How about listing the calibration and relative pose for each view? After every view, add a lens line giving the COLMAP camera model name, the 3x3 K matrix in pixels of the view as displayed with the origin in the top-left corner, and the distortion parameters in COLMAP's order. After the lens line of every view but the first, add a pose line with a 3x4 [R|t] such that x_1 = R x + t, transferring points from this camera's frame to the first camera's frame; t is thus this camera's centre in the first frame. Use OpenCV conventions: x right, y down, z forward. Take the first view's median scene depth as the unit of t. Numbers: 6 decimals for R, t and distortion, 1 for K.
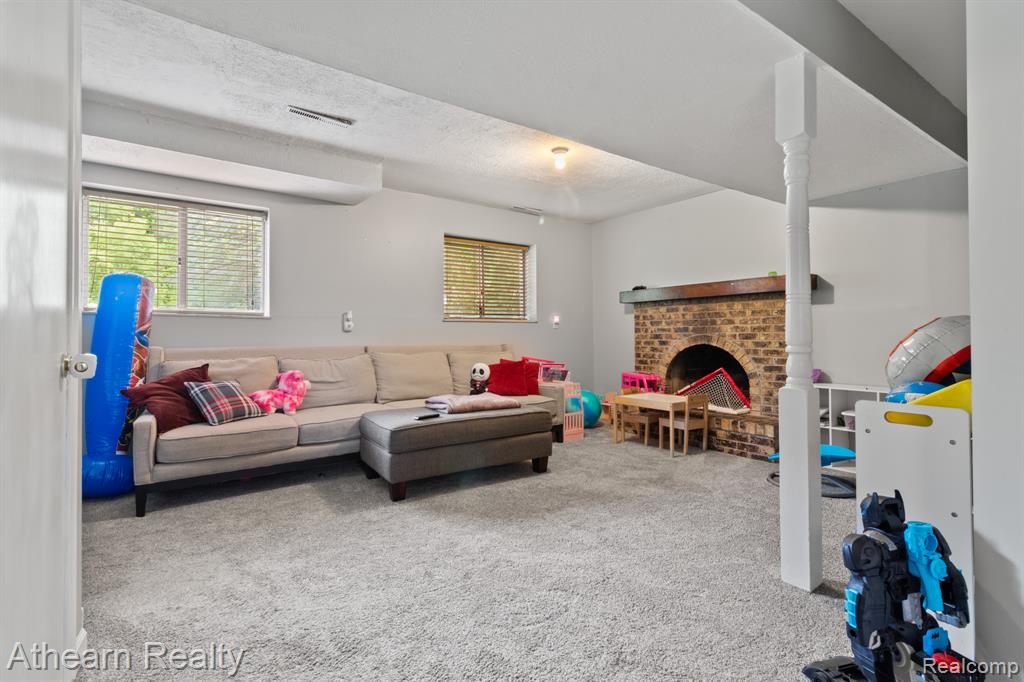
lens RADIAL K [[478.0, 0, 501.1], [0, 478.0, 337.8], [0, 0, 1]] dist [0.002068, 0.002619]
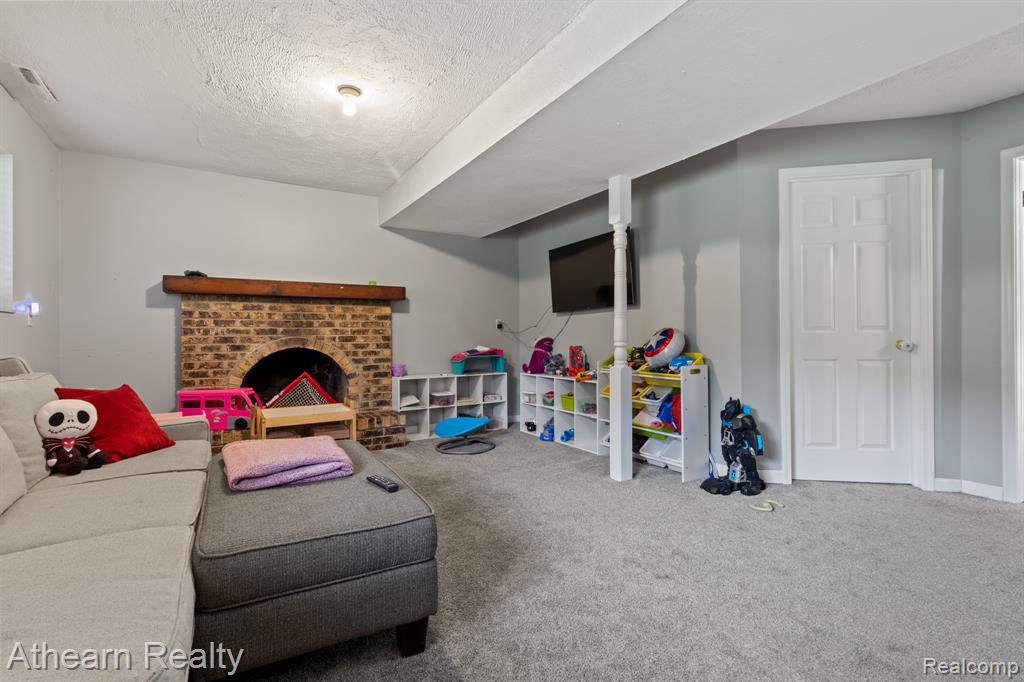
lens RADIAL K [[478.0, 0, 501.7], [0, 478.0, 337.0], [0, 0, 1]] dist [0.002068, 0.002619]
pose [[0.051957, 0.002222, 0.998647, -0.479265], [0.010308, 0.999943, -0.002761, -0.000681], [-0.998596, 0.010438, 0.051931, 0.567656]]
